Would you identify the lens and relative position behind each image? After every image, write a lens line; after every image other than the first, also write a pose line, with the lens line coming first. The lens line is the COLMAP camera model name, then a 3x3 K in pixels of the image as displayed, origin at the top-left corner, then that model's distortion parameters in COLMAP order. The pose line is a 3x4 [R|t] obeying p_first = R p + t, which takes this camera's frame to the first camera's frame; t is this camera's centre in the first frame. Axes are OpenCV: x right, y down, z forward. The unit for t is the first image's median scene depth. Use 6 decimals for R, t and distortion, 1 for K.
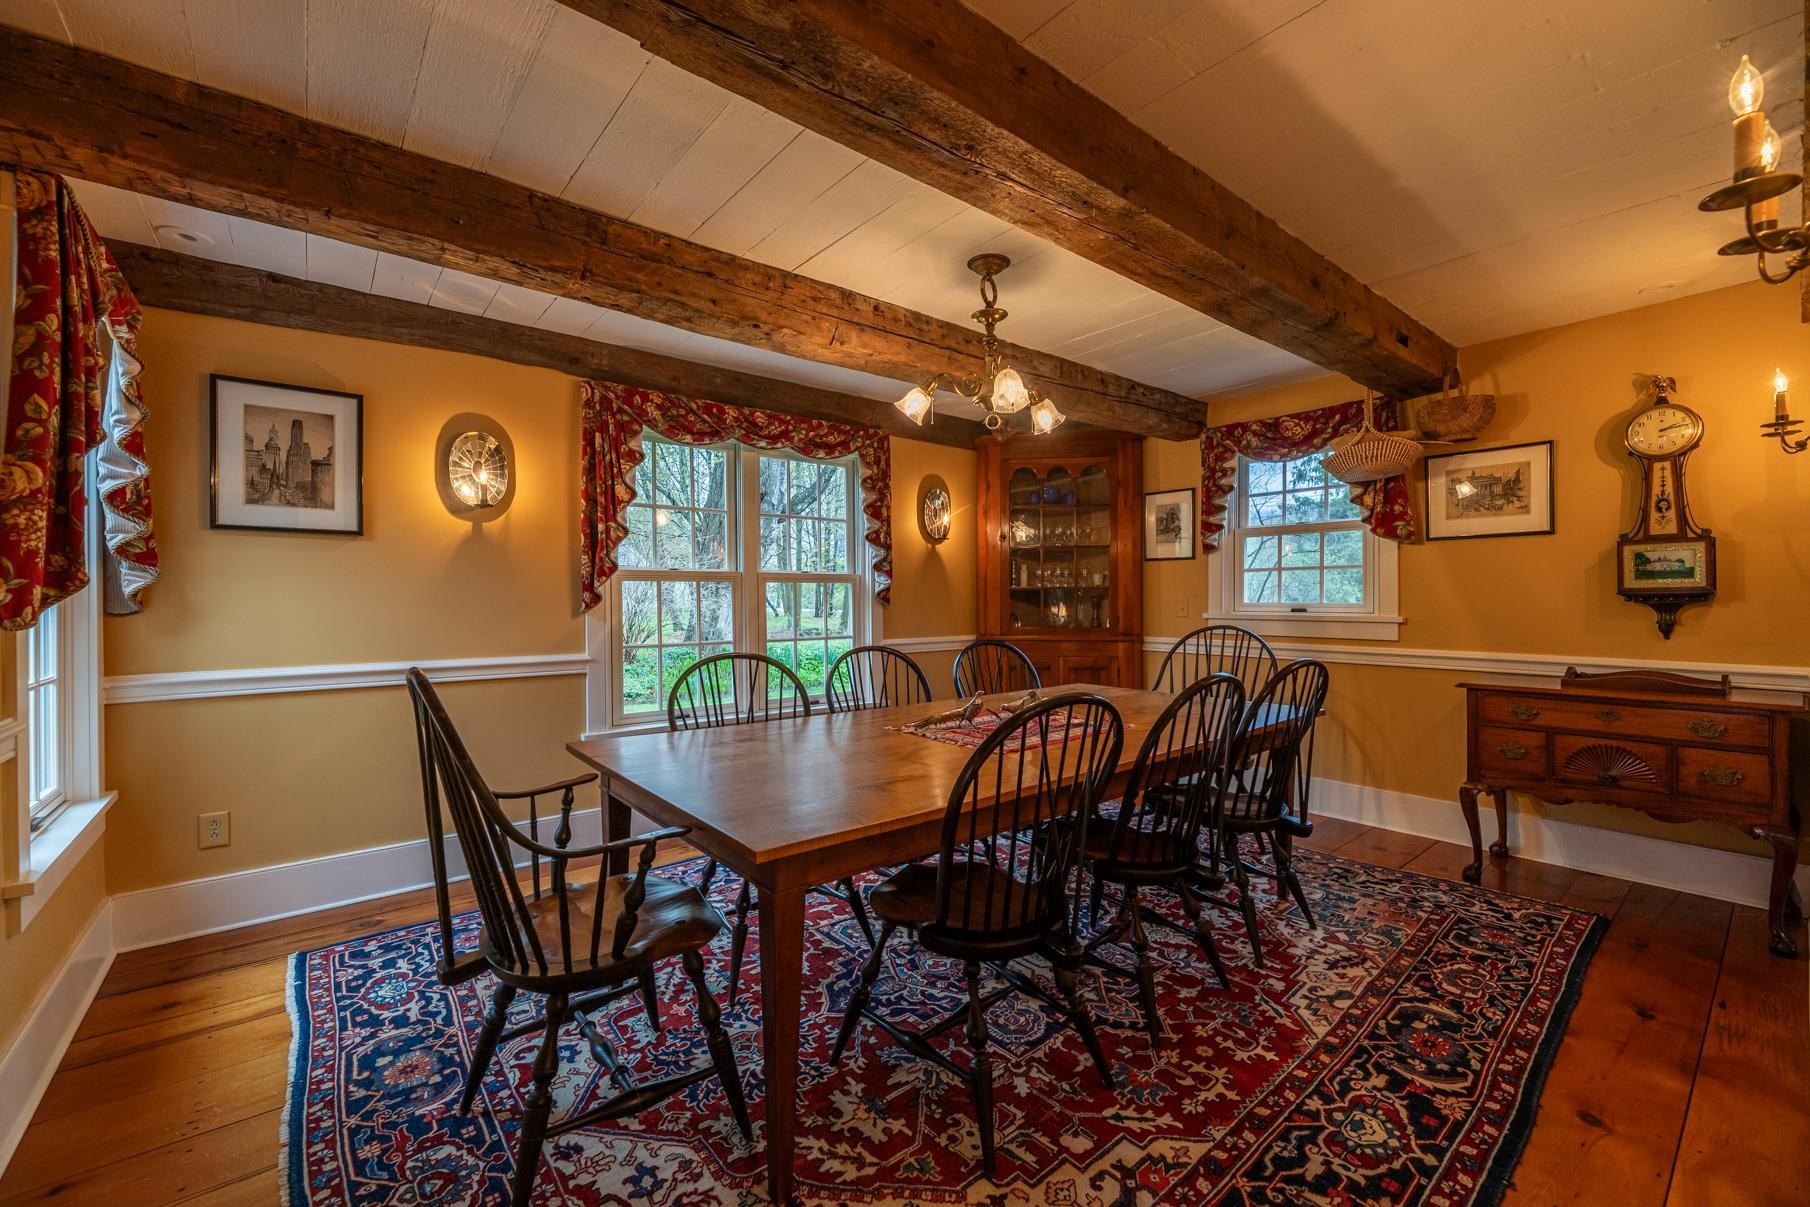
lens RADIAL K [[746.9, 0, 902.1], [0, 746.9, 599.5], [0, 0, 1]] dist [0.001152, 0.000188]
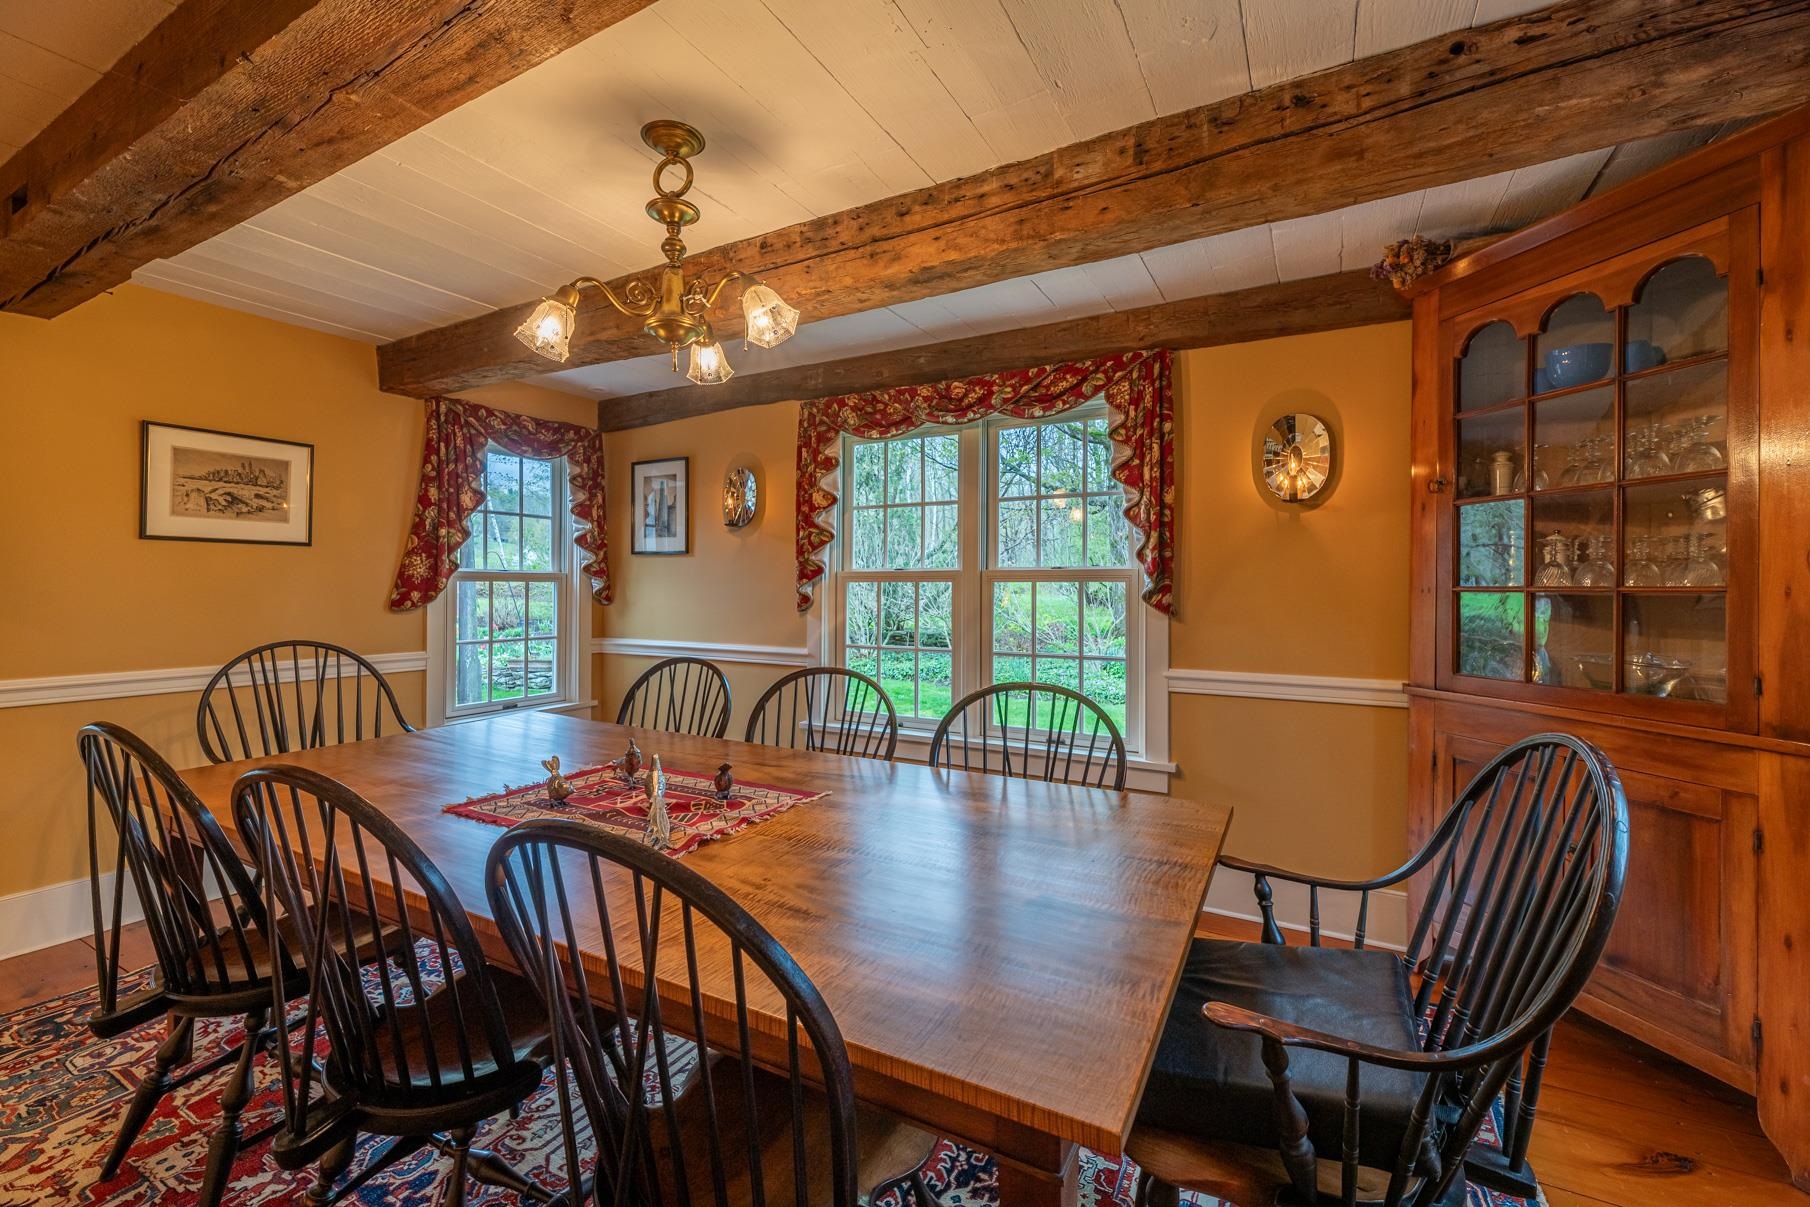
lens RADIAL K [[733.0, 0, 905.2], [0, 733.0, 588.5], [0, 0, 1]] dist [0.000758, -0.000017]
pose [[0.372171, 0.009726, -0.928113, 0.649392], [-0.003861, 0.999953, 0.008931, -0.026237], [0.928156, 0.000259, 0.372191, 0.731156]]
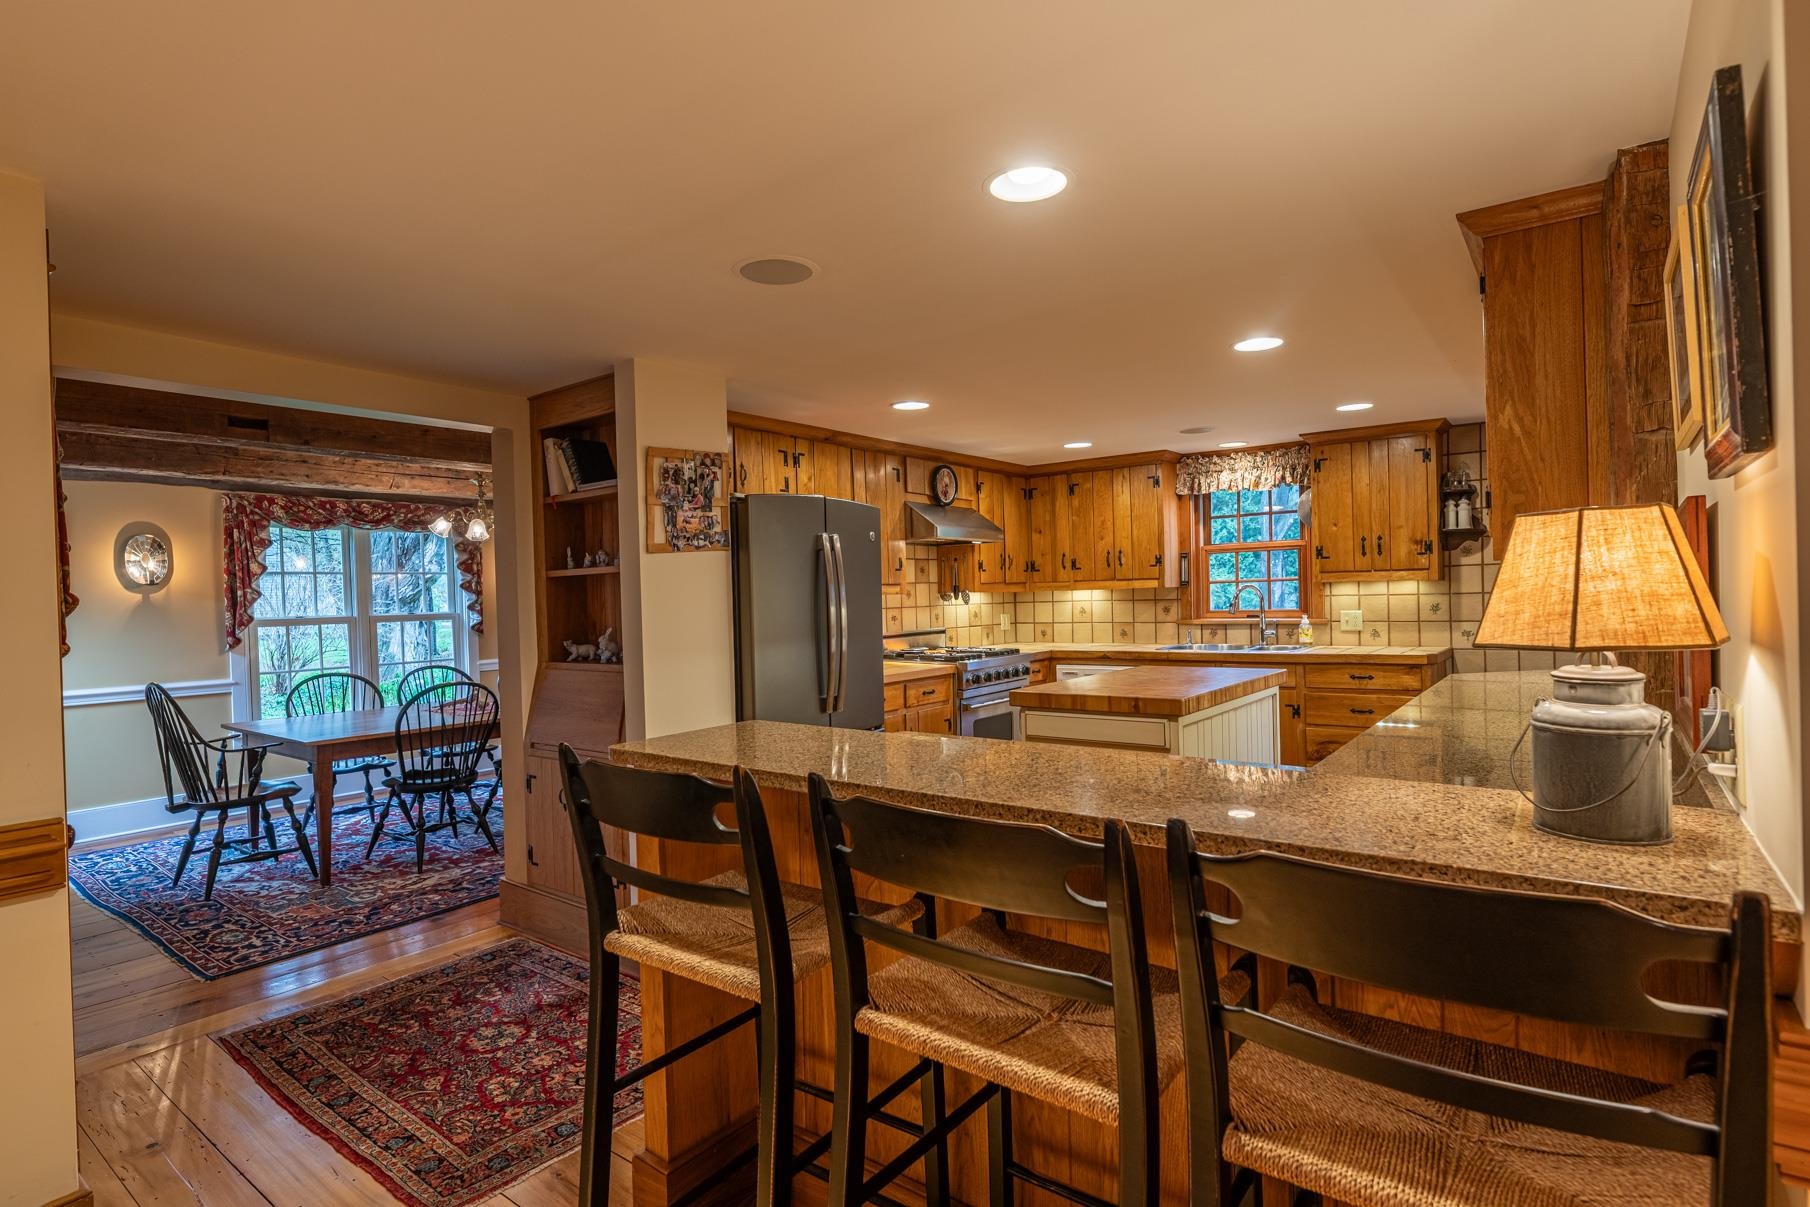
lens RADIAL K [[917.1, 0, 905.0], [0, 917.1, 603.5], [0, 0, 1]] dist [-0.004859, -0.000643]
pose [[0.971197, -0.025250, 0.236936, 0.444655], [0.024497, 0.999681, 0.006122, -0.054087], [-0.237015, -0.000142, 0.971506, -1.066811]]
